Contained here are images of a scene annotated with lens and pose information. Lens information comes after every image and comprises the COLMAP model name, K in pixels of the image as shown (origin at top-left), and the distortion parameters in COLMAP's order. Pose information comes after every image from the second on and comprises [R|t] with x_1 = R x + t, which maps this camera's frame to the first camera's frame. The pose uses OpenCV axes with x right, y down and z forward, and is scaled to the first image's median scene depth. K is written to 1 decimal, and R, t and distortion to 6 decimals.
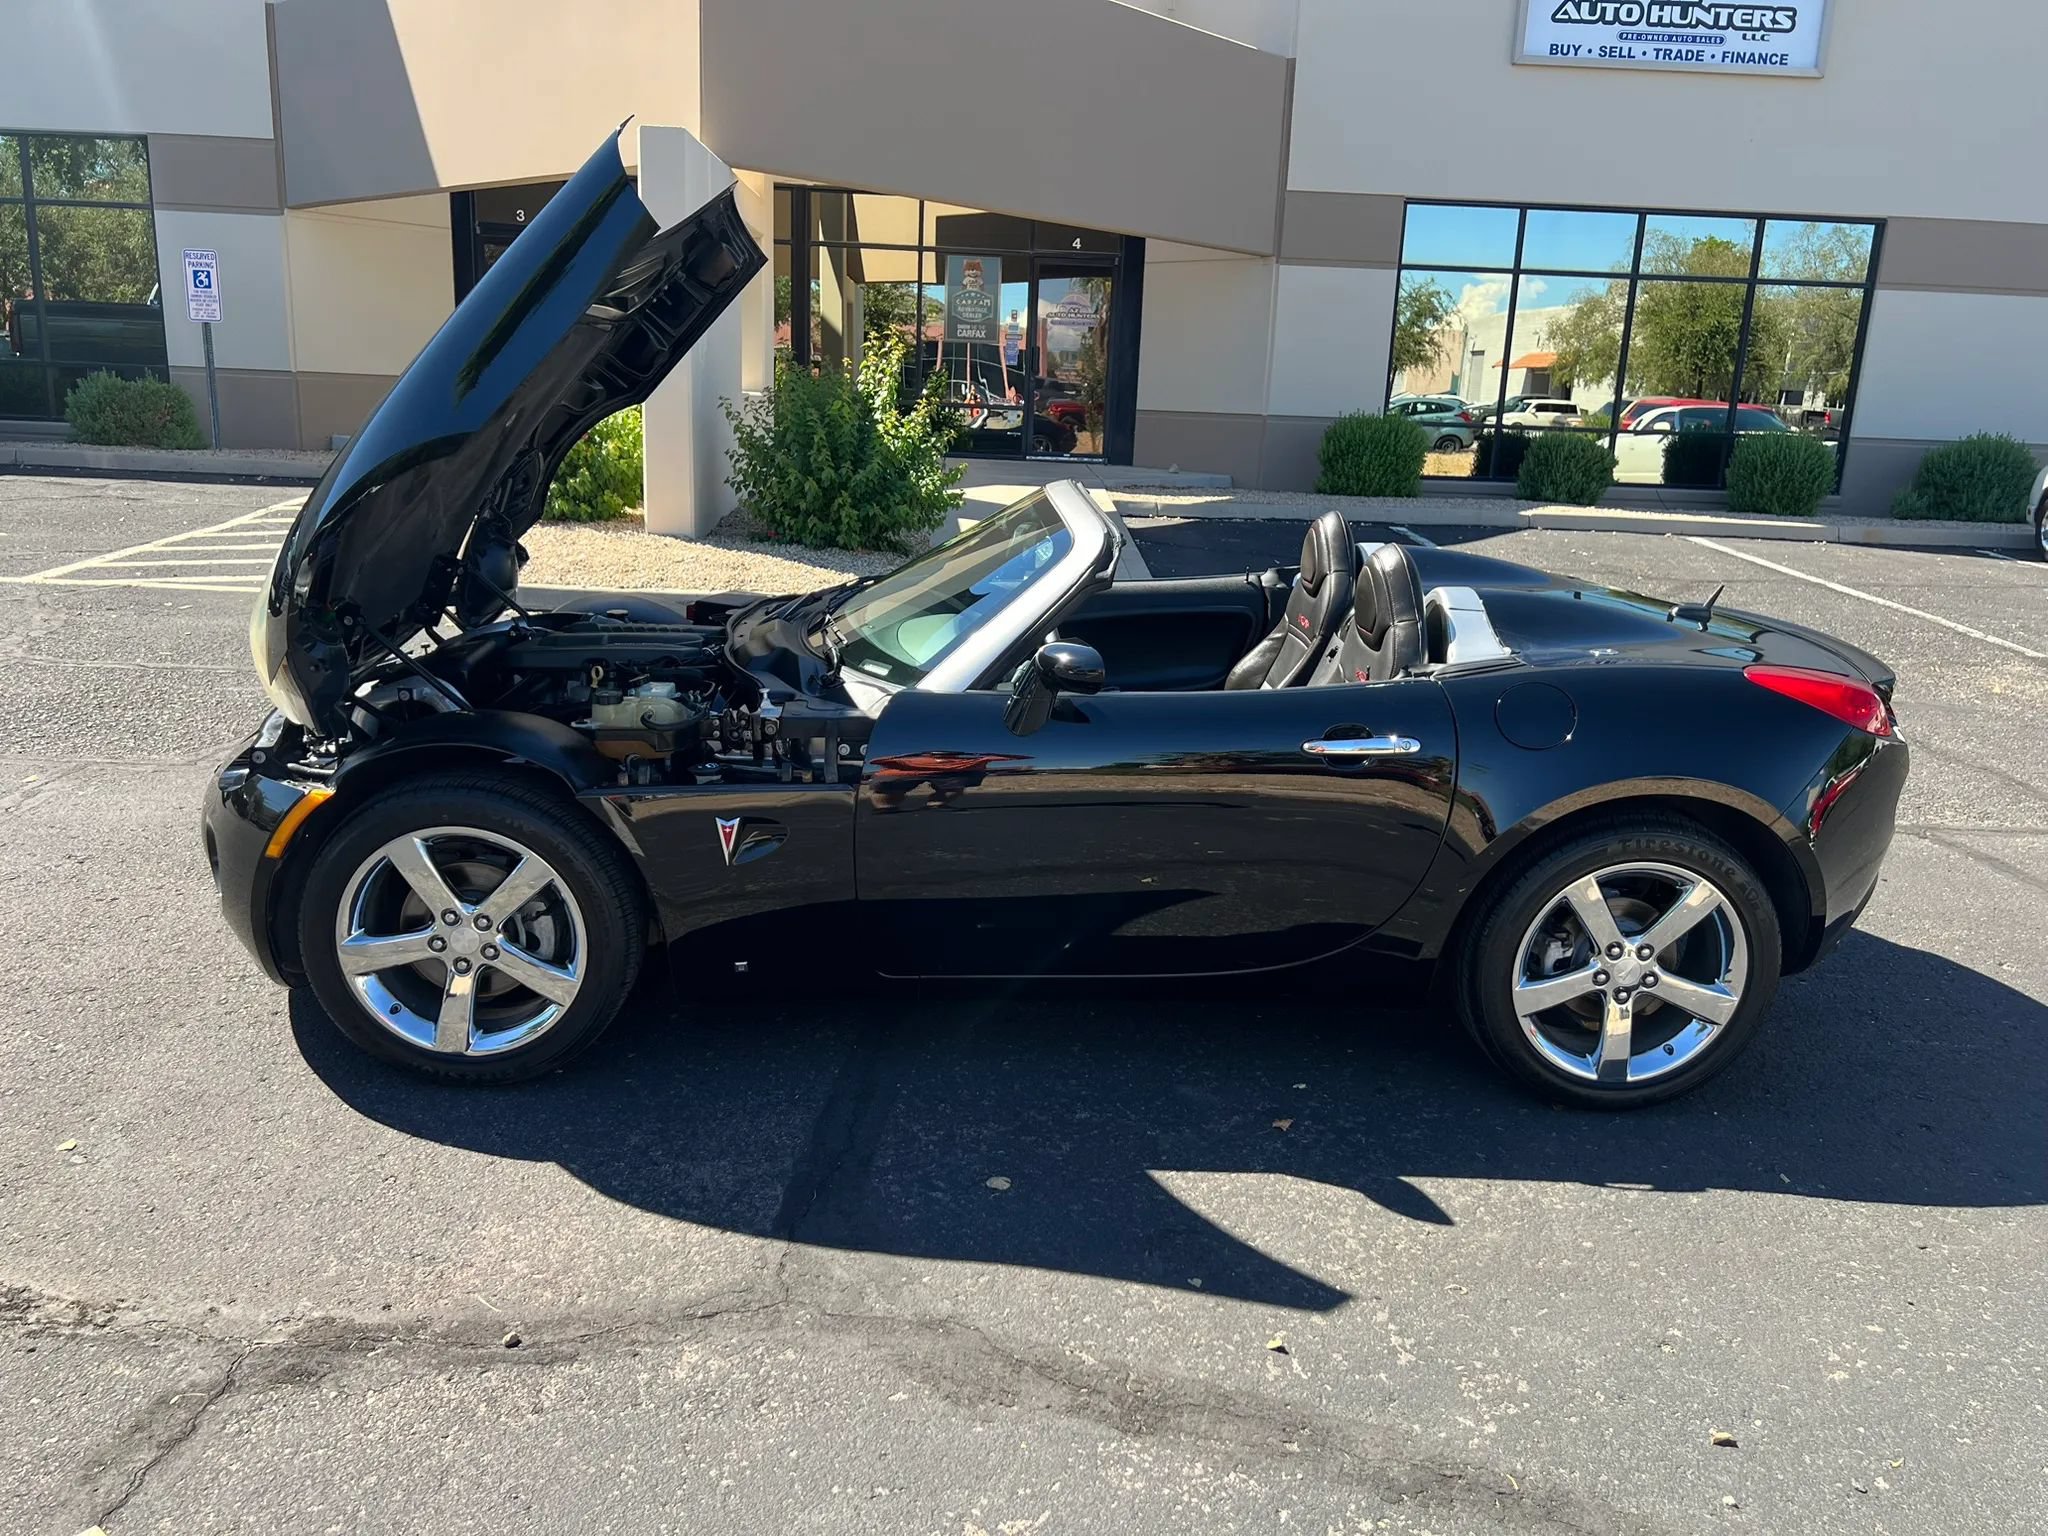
lens RADIAL K [[1550.3, 0, 1026.3], [0, 1550.3, 775.3], [0, 0, 1]] dist [0.039980, -0.041881]
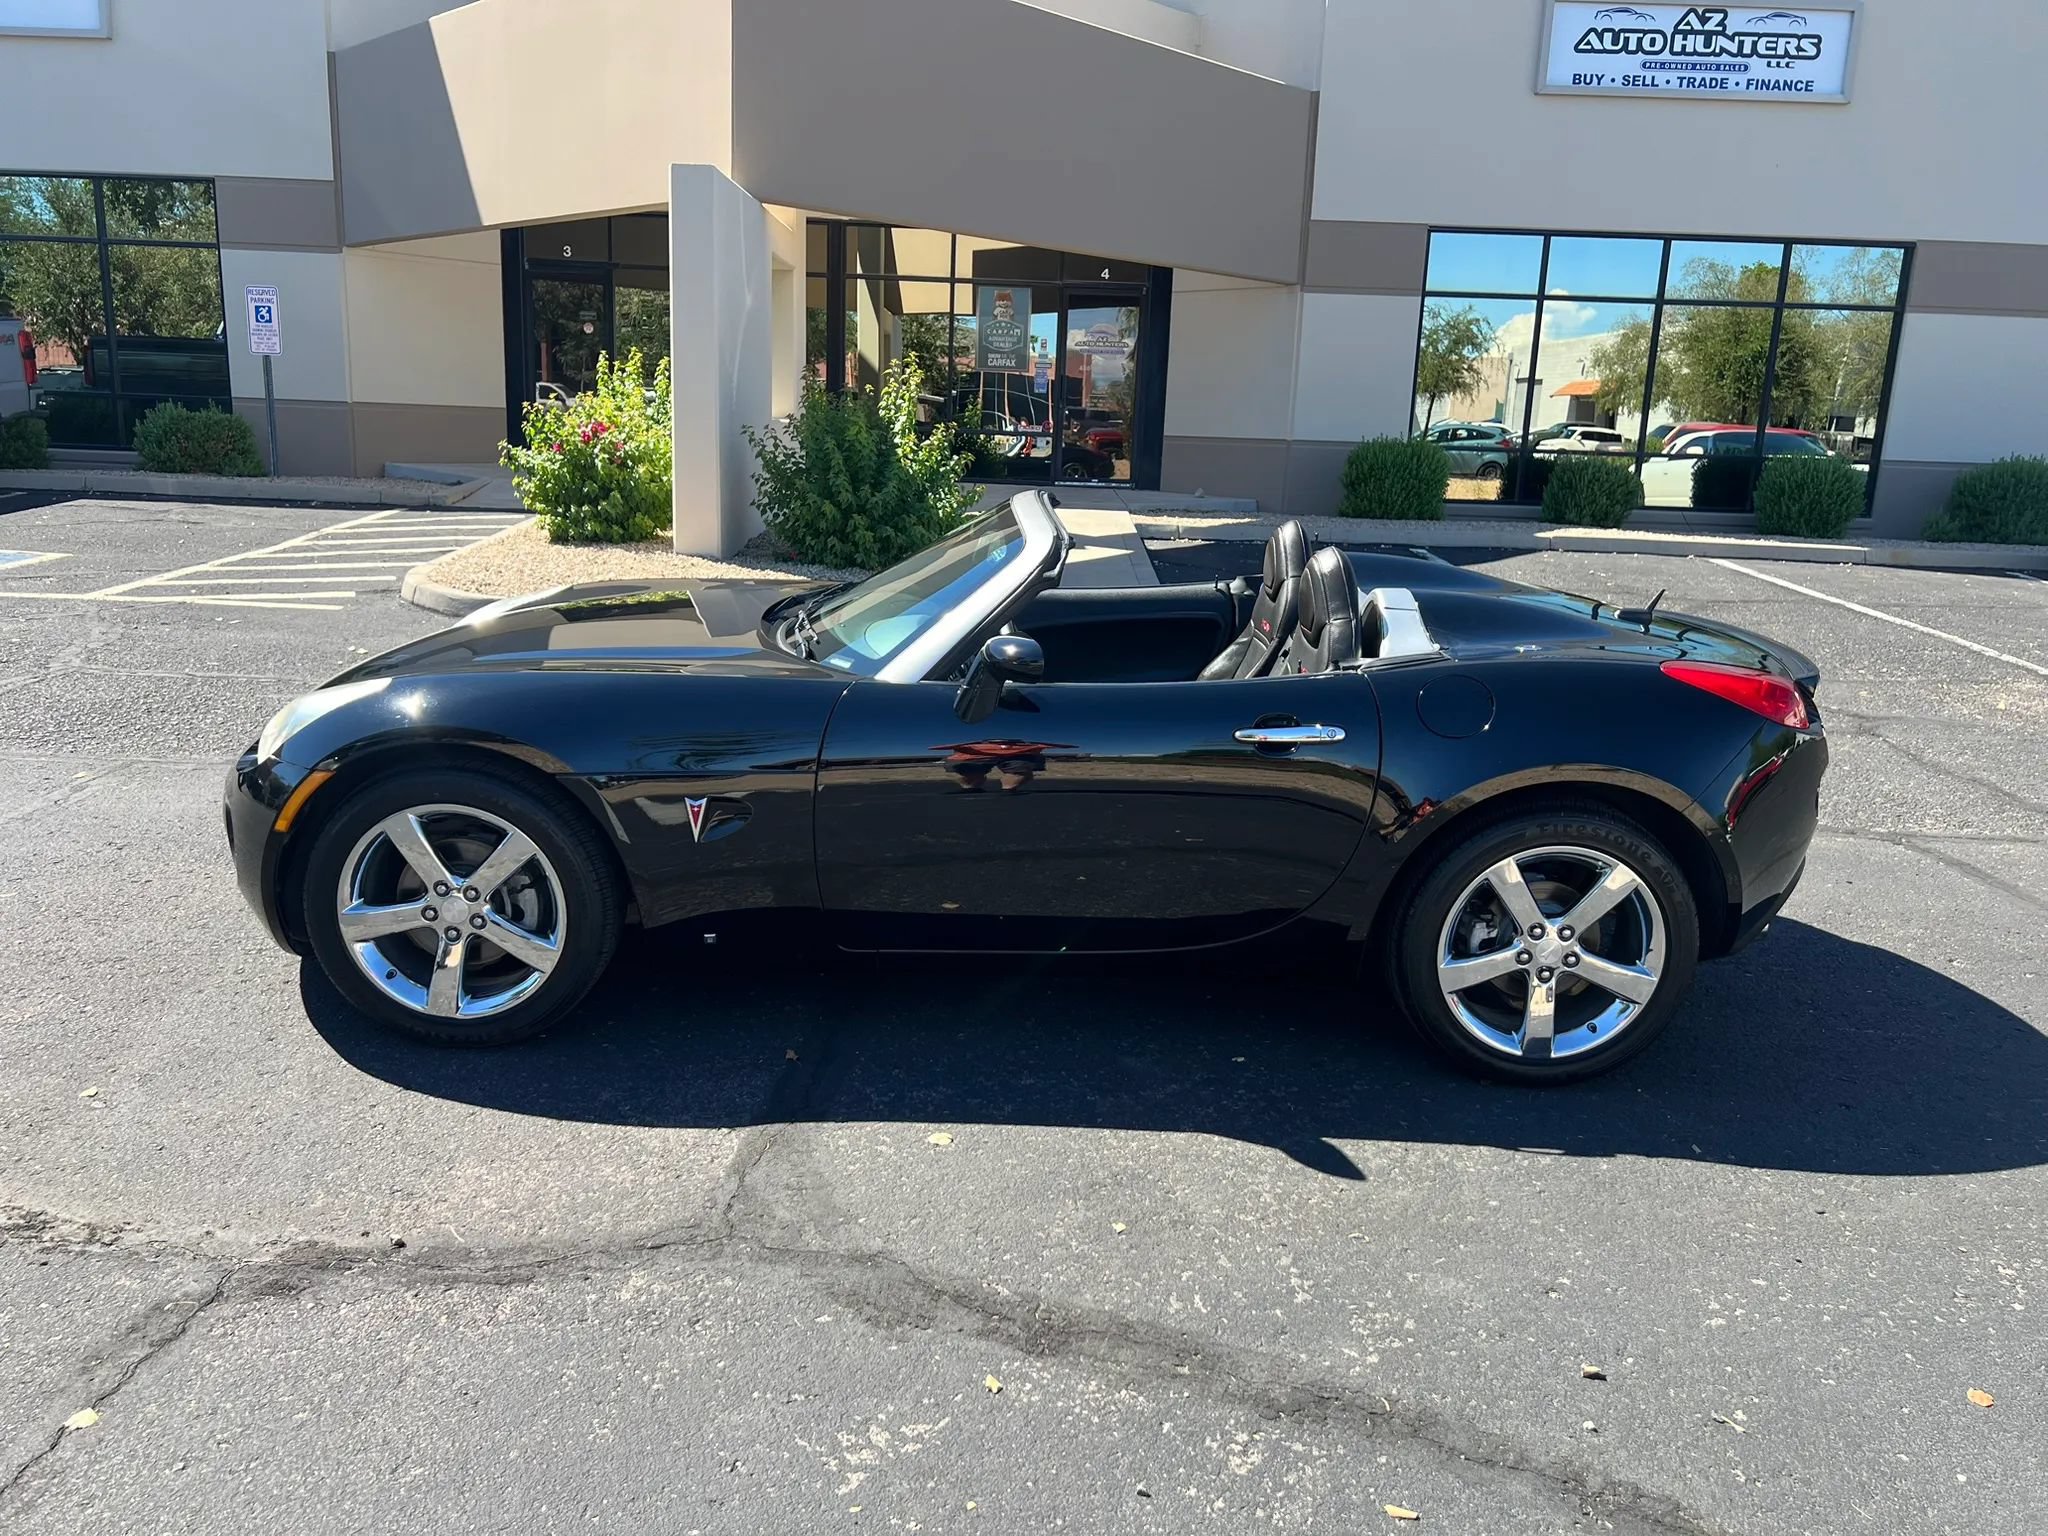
lens RADIAL K [[1546.0, 0, 1012.0], [0, 1546.0, 770.7], [0, 0, 1]] dist [0.040882, -0.040572]
pose [[0.999197, 0.004712, -0.039799, 0.024708], [-0.005546, 0.999767, -0.020878, 0.010606], [0.039692, 0.021082, 0.998990, -0.022814]]
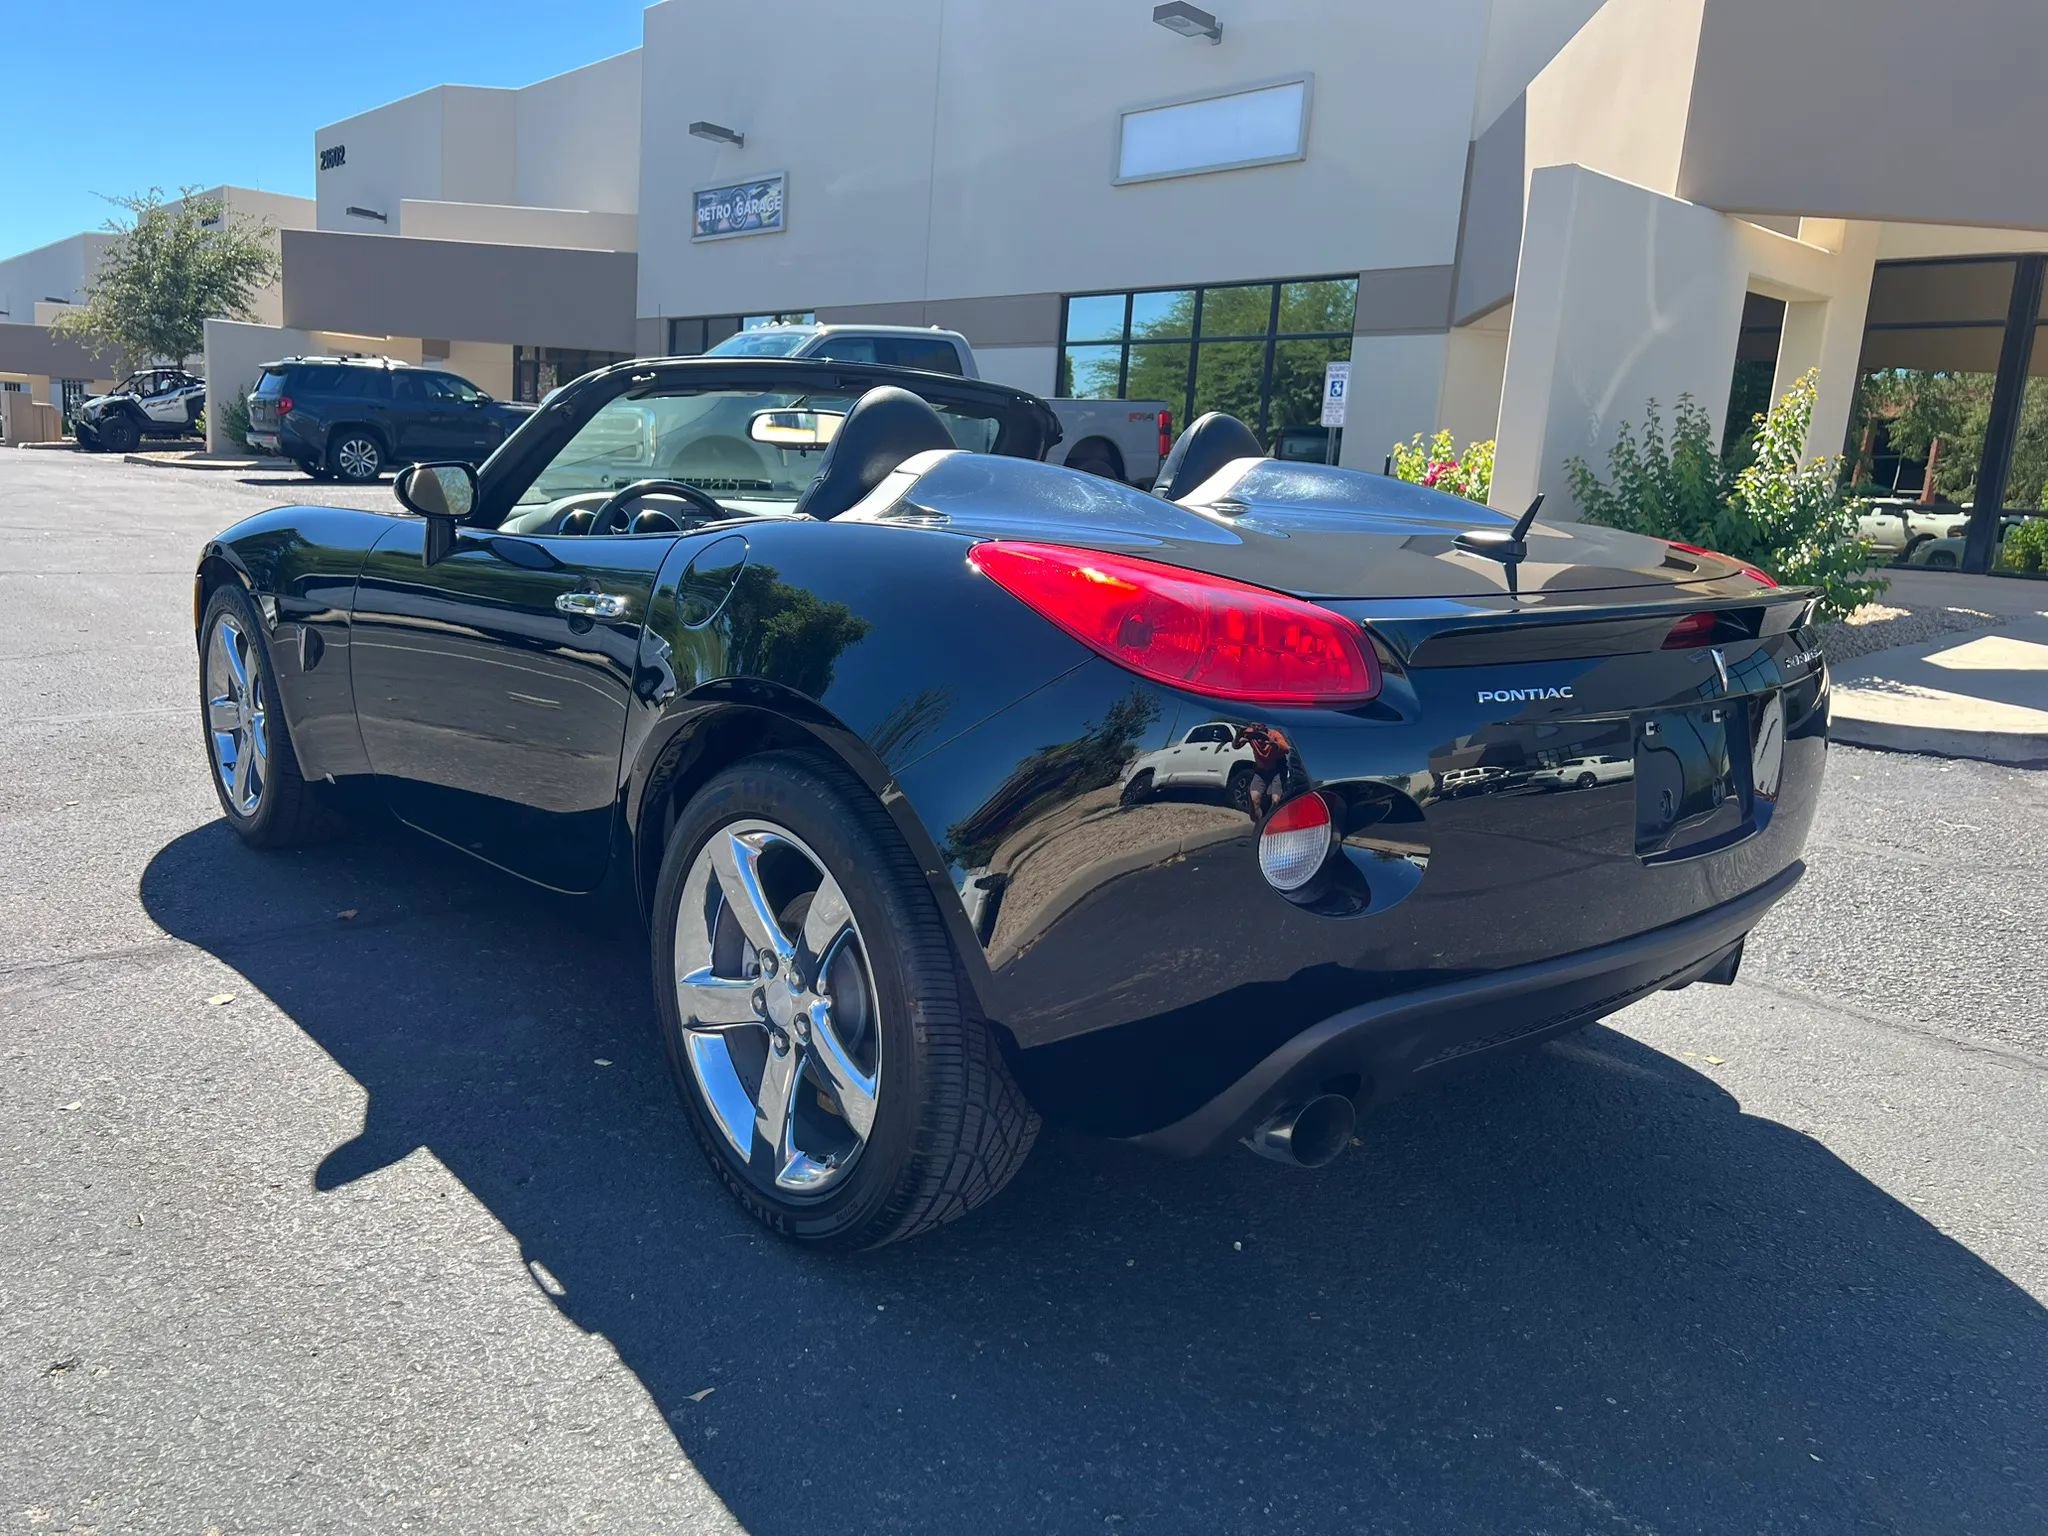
lens RADIAL K [[1550.6, 0, 989.4], [0, 1550.6, 779.7], [0, 0, 1]] dist [0.010081, -0.003250]
pose [[0.615358, 0.145111, -0.774776, 0.332413], [-0.225166, 0.974314, 0.003648, 0.008734], [0.755404, 0.172209, 0.632226, 0.249636]]
